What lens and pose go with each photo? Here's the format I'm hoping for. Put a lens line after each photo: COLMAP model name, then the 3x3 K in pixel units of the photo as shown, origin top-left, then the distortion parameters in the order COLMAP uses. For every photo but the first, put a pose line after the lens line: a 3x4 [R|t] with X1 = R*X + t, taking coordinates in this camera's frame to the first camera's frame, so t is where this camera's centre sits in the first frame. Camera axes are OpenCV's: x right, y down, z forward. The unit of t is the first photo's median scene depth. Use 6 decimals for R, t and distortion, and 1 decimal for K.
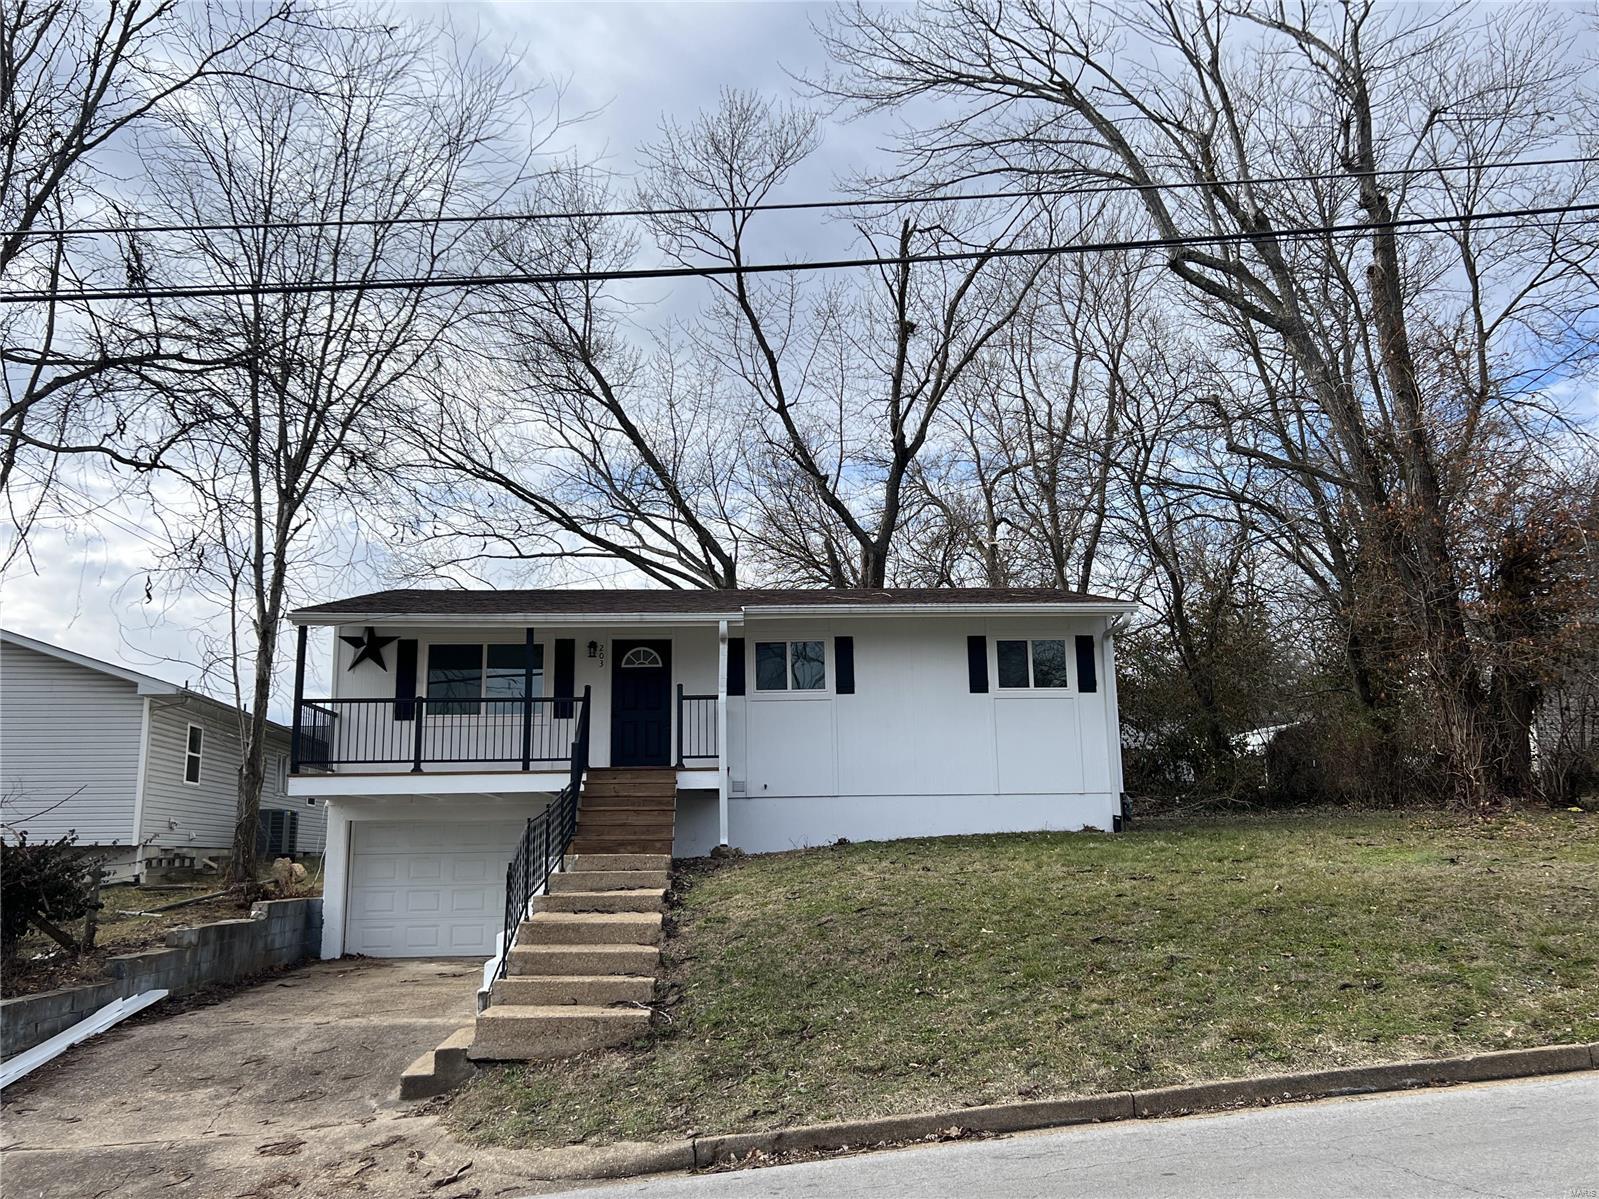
lens RADIAL K [[1208.7, 0, 799.6], [0, 1208.7, 602.1], [0, 0, 1]] dist [0.013657, 0.002262]
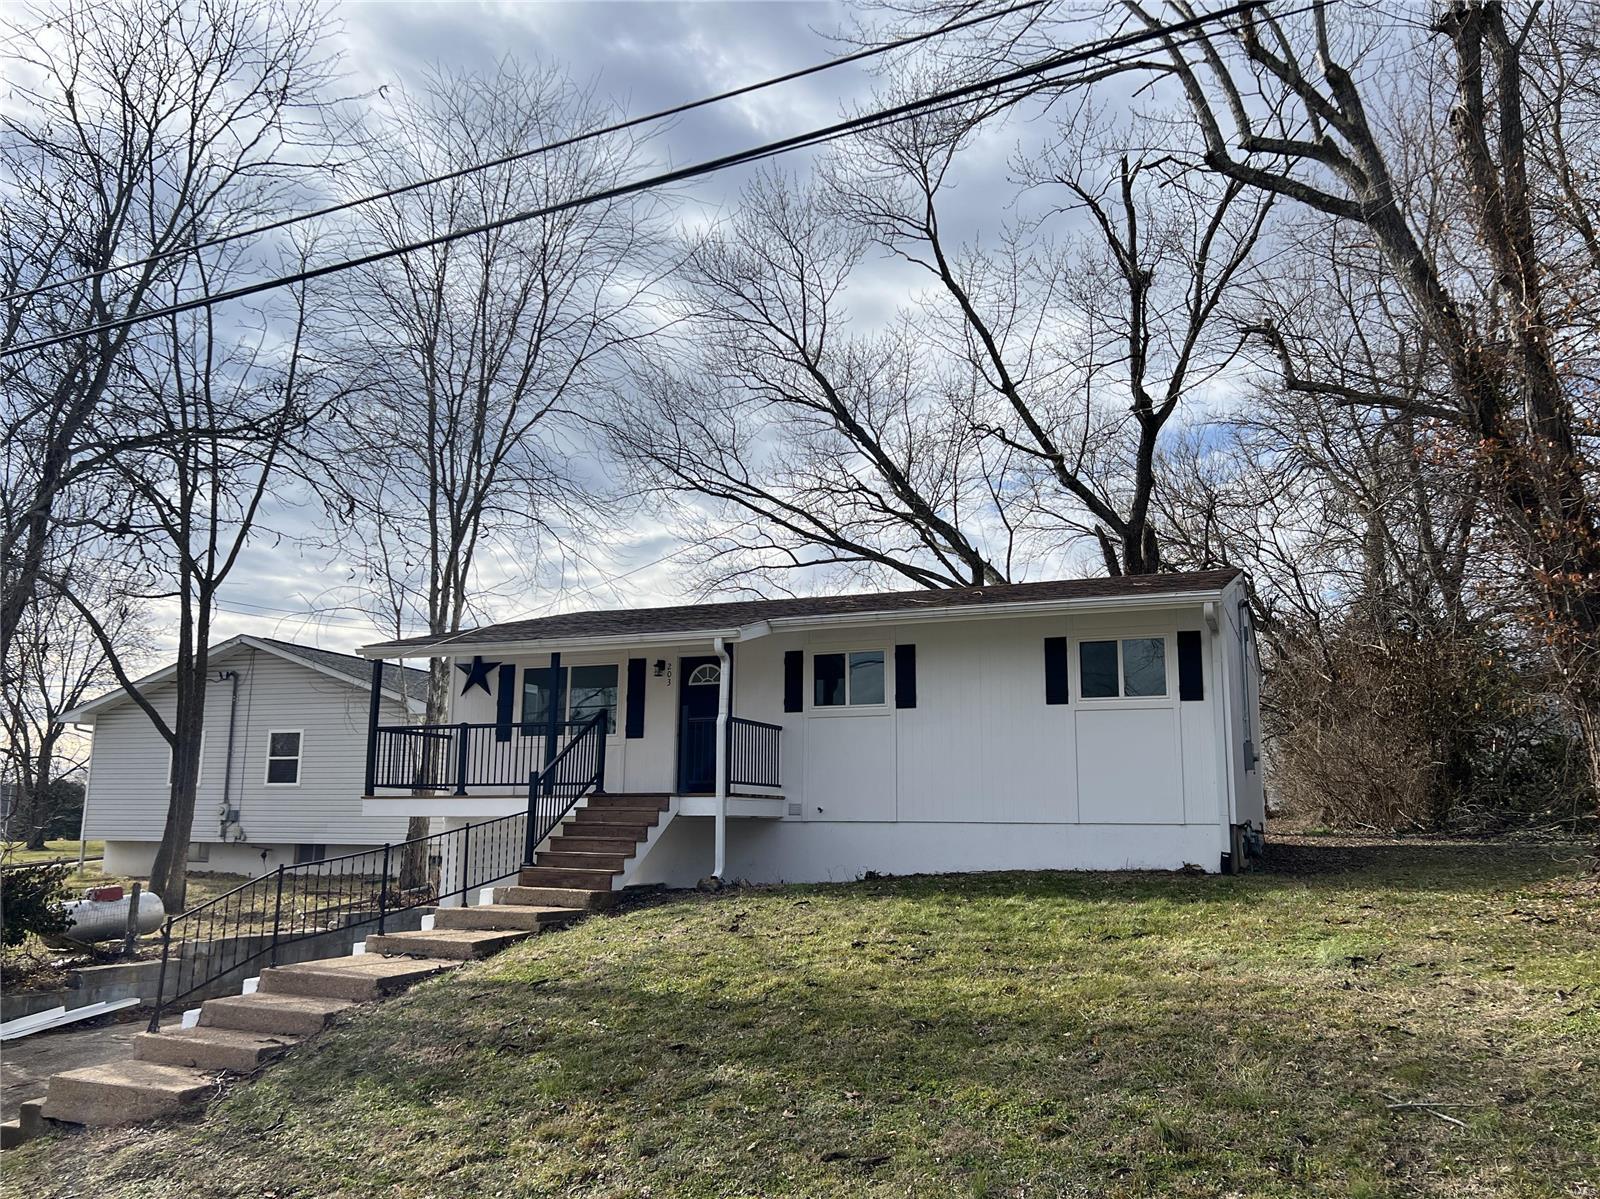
lens RADIAL K [[1209.4, 0, 799.9], [0, 1209.4, 596.8], [0, 0, 1]] dist [0.013657, 0.002262]
pose [[0.913872, -0.057017, -0.401978, 0.331260], [0.058120, 0.998265, -0.009462, -0.003102], [0.401820, -0.014716, 0.915600, 0.143463]]
